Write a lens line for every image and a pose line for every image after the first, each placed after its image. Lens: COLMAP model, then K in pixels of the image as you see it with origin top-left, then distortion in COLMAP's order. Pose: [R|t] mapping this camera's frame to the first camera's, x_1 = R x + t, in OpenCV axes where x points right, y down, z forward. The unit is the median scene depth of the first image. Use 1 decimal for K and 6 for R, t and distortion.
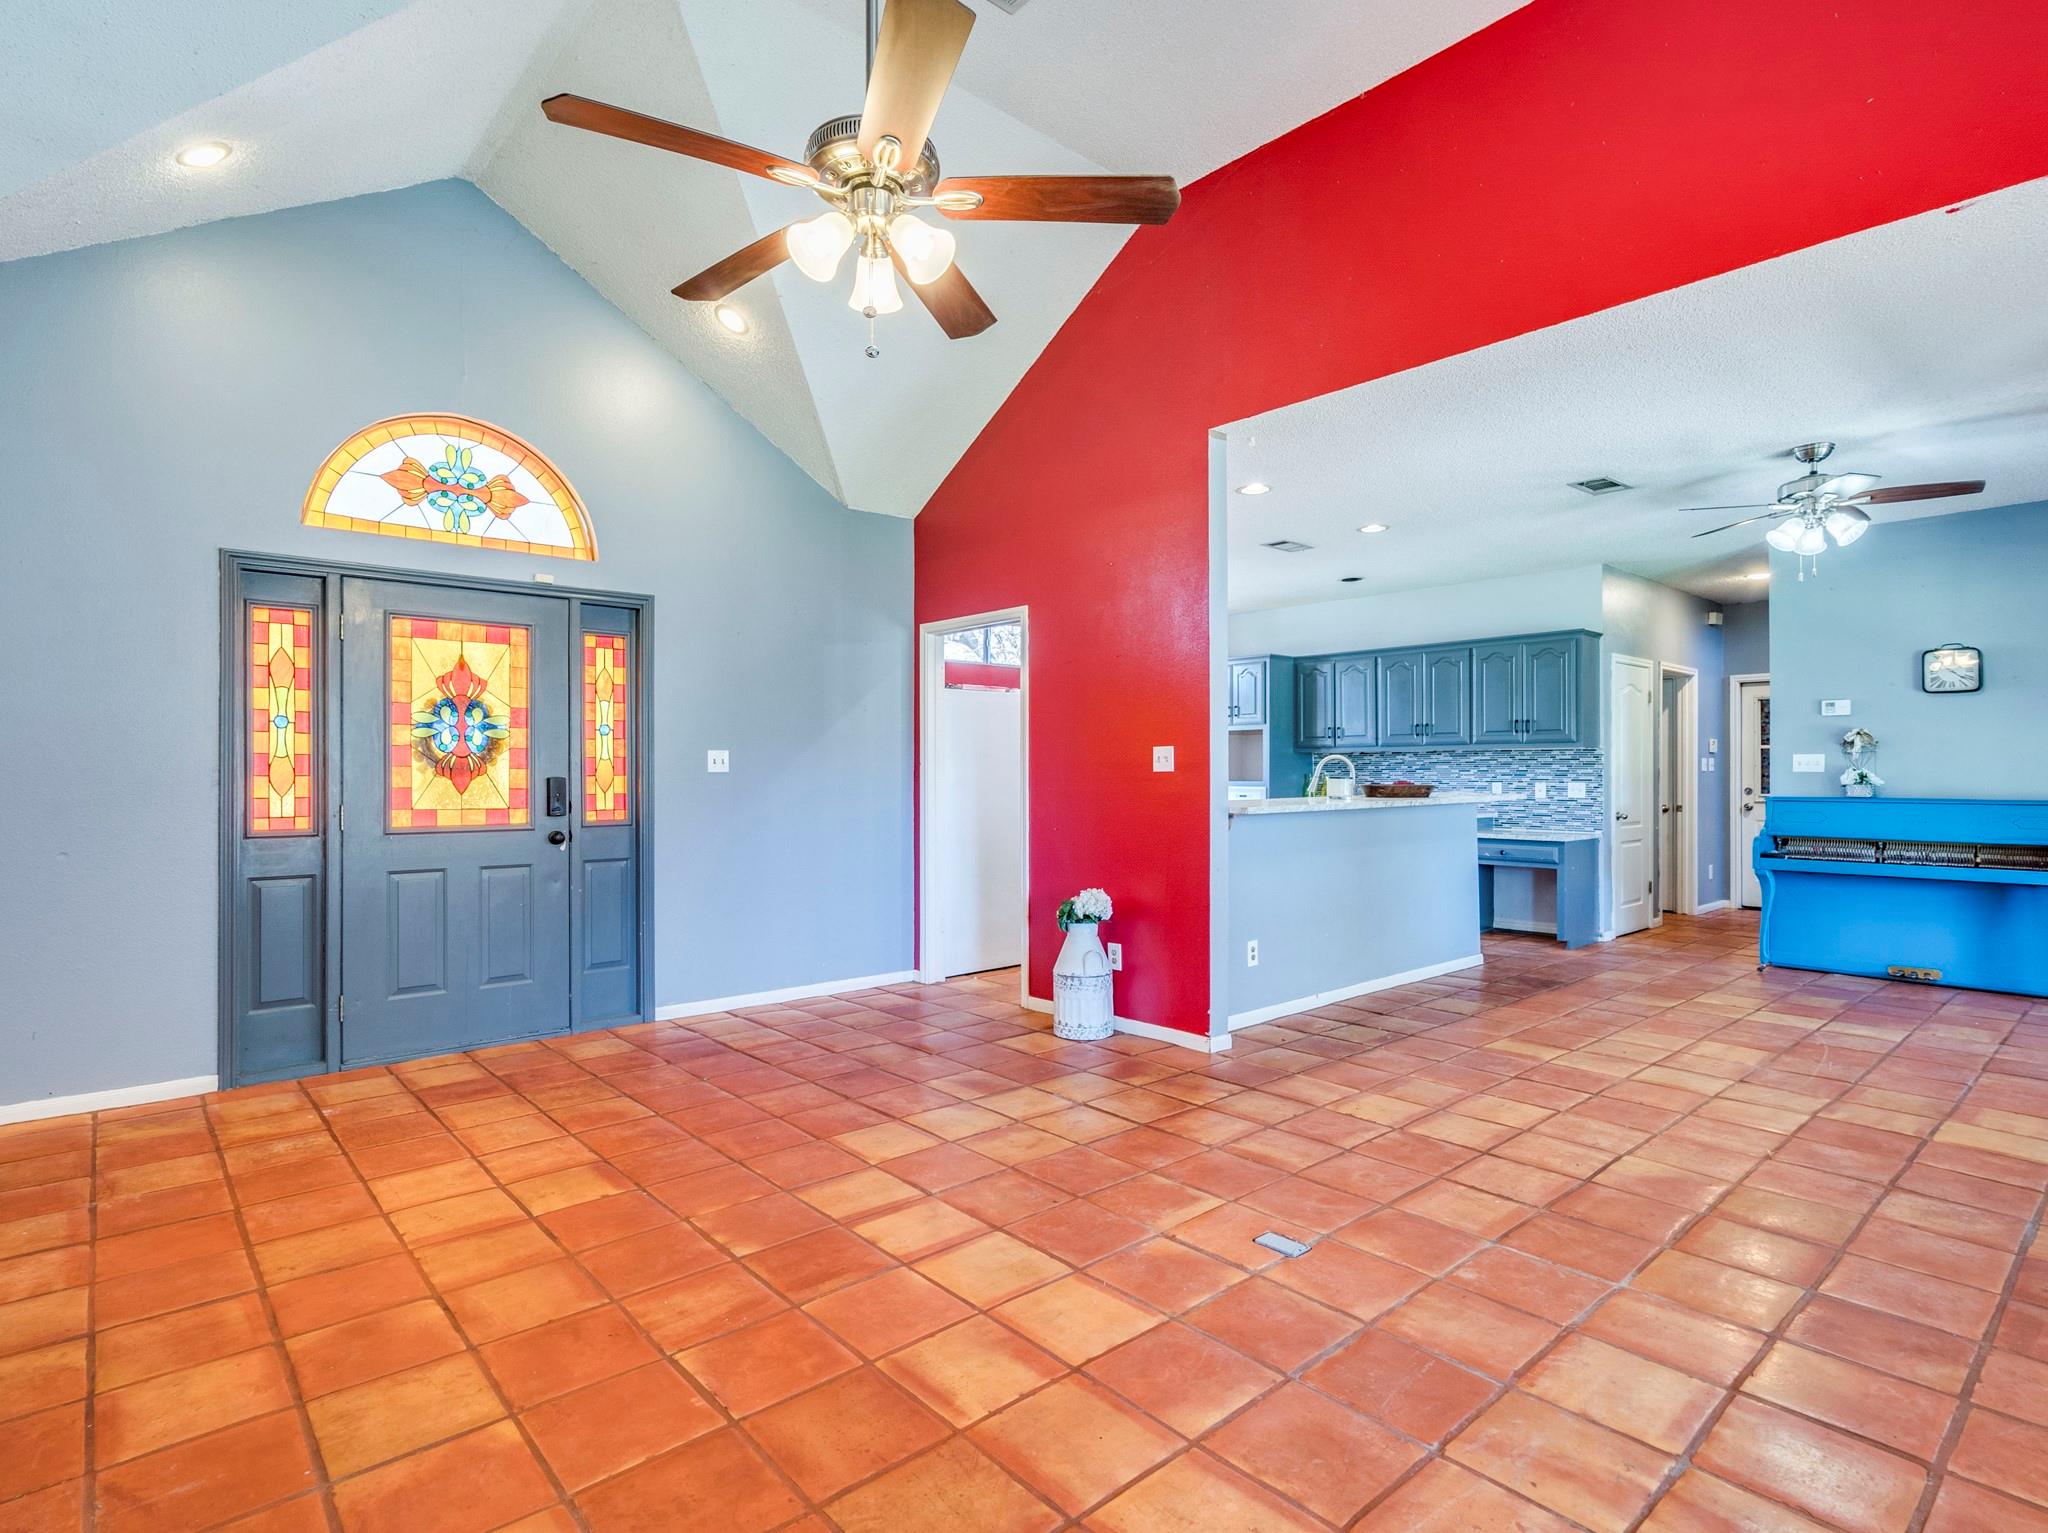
lens RADIAL K [[1043.5, 0, 1008.2], [0, 1043.5, 768.1], [0, 0, 1]] dist [-0.000951, -0.000094]
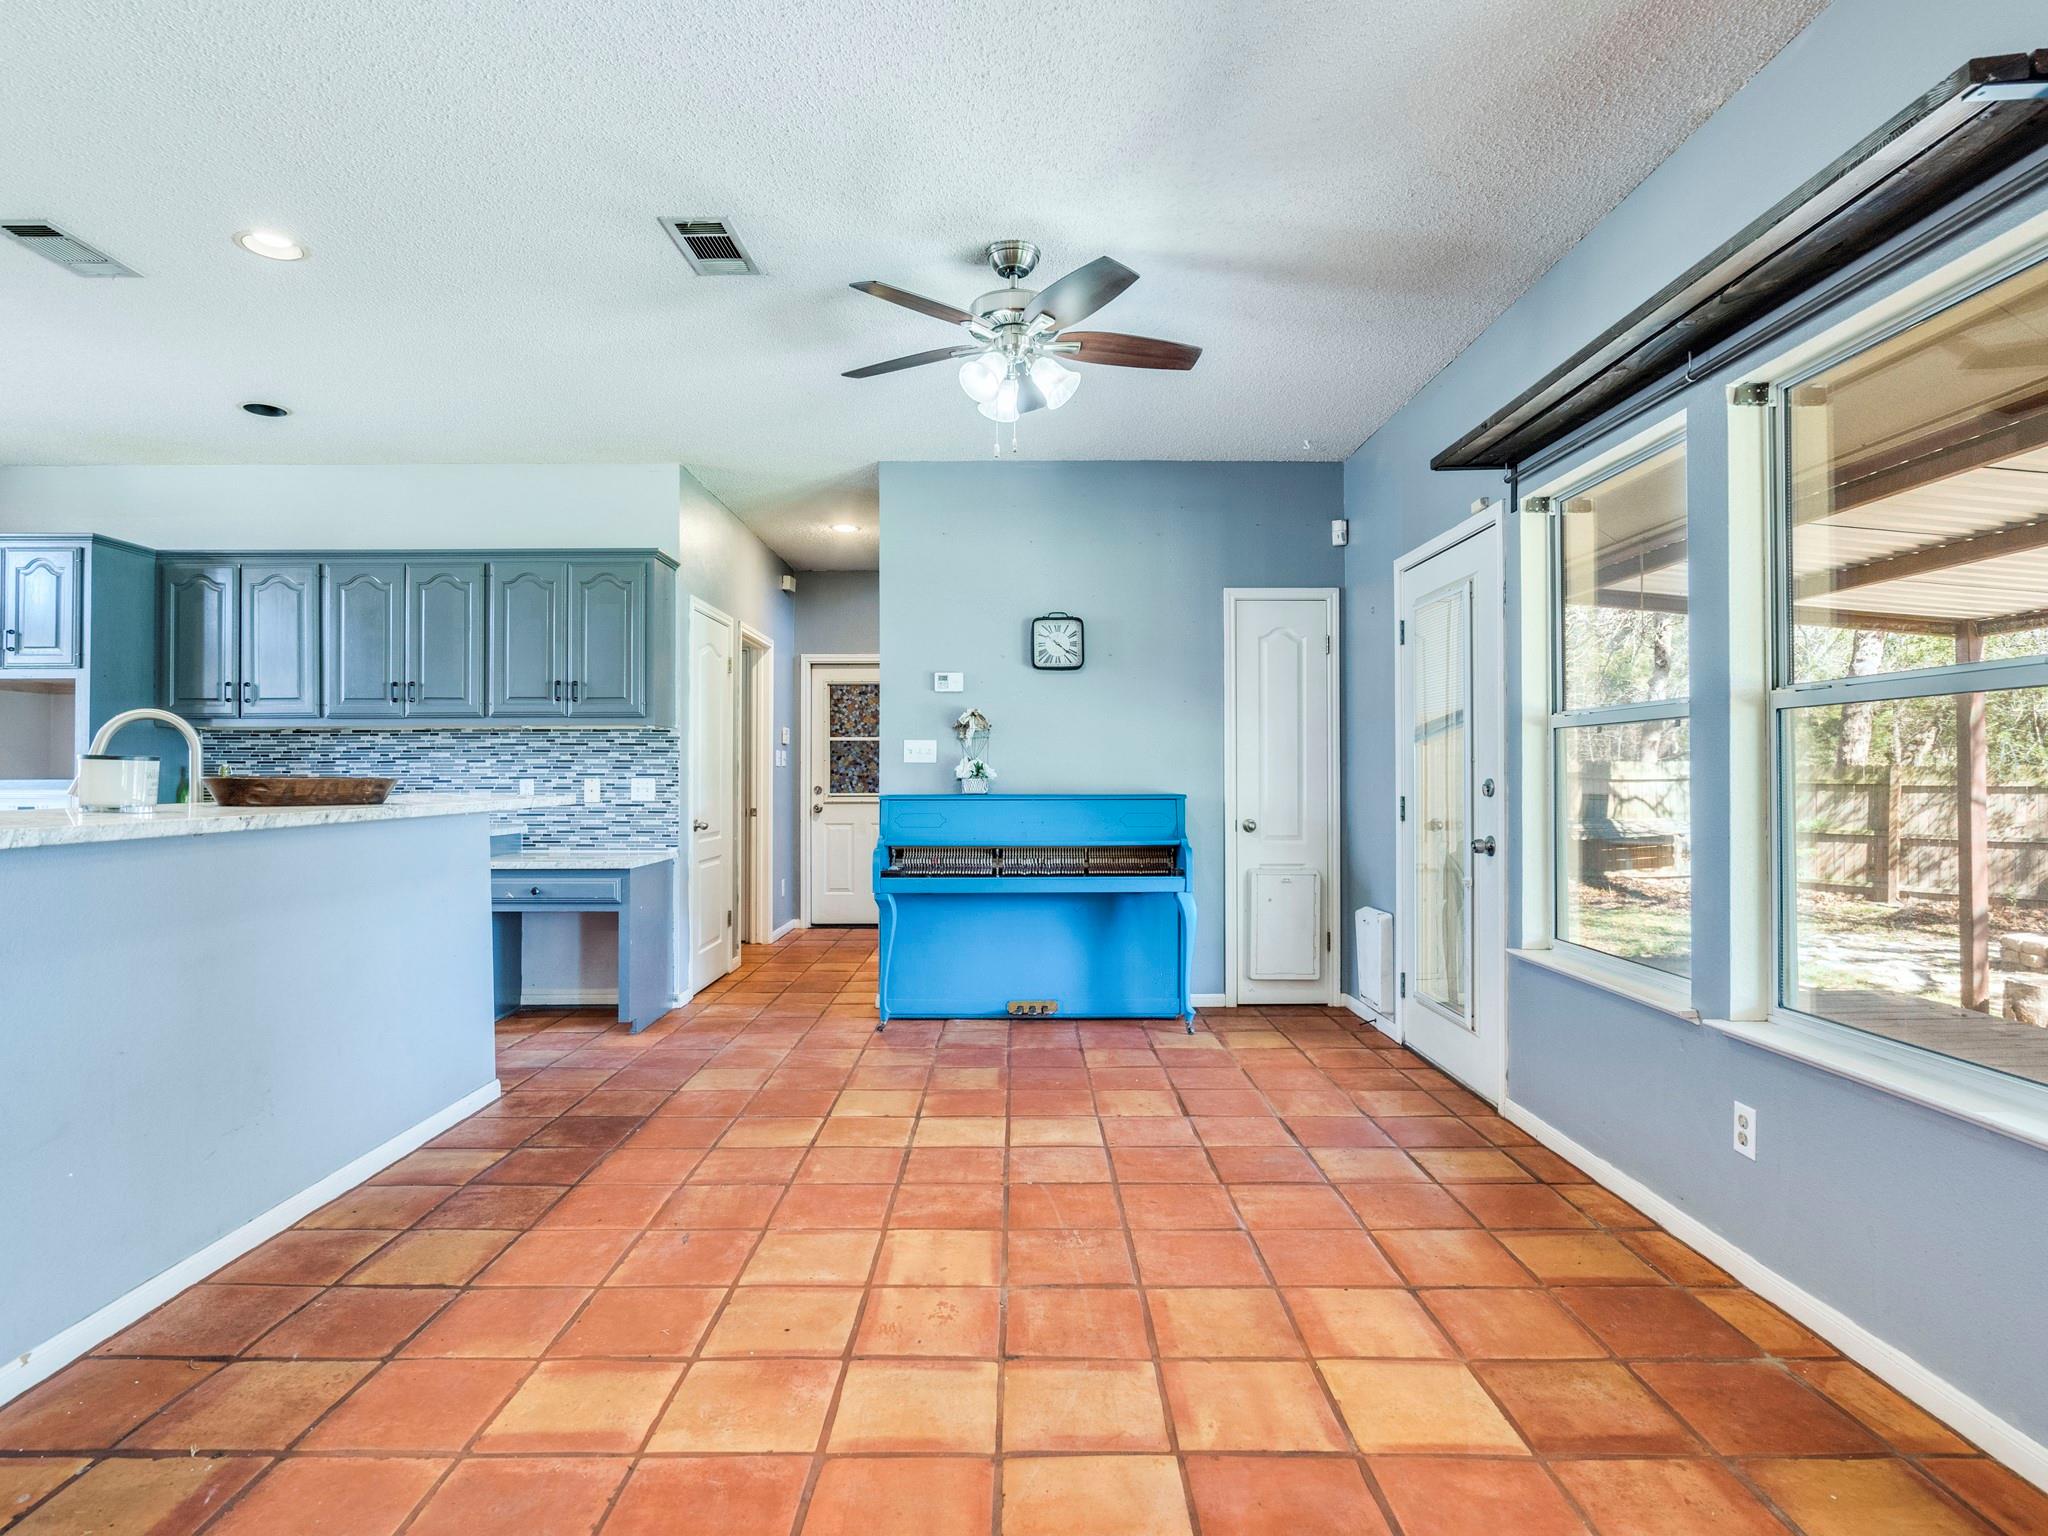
lens RADIAL K [[1093.8, 0, 1024.0], [0, 1093.8, 768.0], [0, 0, 1]] dist [-0.001581, 0.000933]
pose [[0.650170, 0.005976, 0.759765, 0.203990], [-0.002589, 0.999981, -0.005650, 0.013059], [-0.759784, 0.001706, 0.650173, 0.431187]]
